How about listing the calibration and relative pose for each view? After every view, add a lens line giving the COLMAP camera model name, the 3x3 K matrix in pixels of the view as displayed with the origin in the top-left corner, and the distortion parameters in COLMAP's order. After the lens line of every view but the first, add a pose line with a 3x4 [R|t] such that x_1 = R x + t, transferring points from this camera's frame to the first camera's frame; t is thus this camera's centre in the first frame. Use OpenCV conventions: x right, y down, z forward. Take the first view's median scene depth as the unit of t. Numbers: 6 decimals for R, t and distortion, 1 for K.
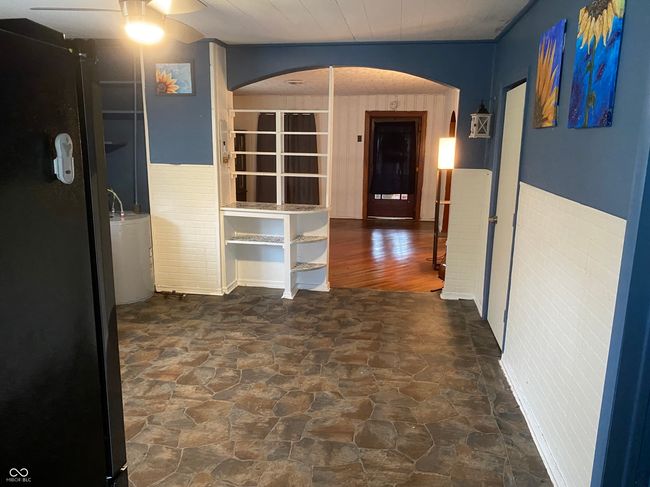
lens RADIAL K [[502.2, 0, 331.4], [0, 502.2, 242.7], [0, 0, 1]] dist [0.064534, -0.099930]
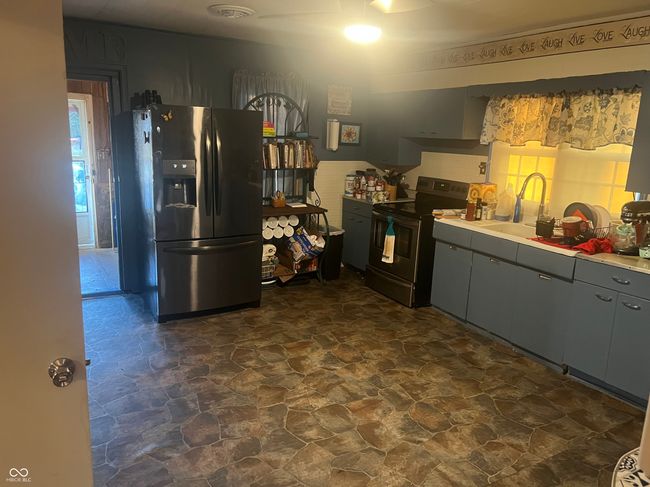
lens RADIAL K [[487.2, 0, 322.9], [0, 487.2, 259.4], [0, 0, 1]] dist [-0.030720, 0.002970]
pose [[-0.790916, 0.101184, -0.603501, 0.203168], [-0.178822, 0.904965, 0.386083, -0.269714], [0.585213, 0.413279, -0.697658, 1.342669]]
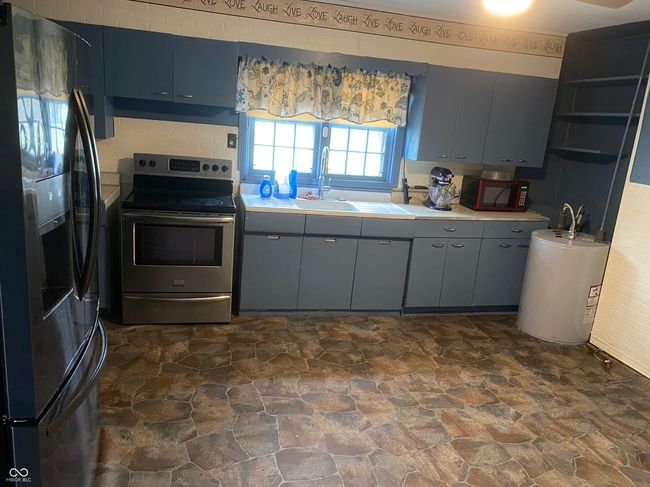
lens RADIAL K [[502.2, 0, 327.6], [0, 502.2, 247.2], [0, 0, 1]] dist [0.064534, -0.099930]
pose [[0.370476, 0.249277, -0.894767, 0.238940], [-0.265766, 0.951489, 0.155039, -0.080306], [0.890009, 0.180361, 0.418753, 0.387591]]
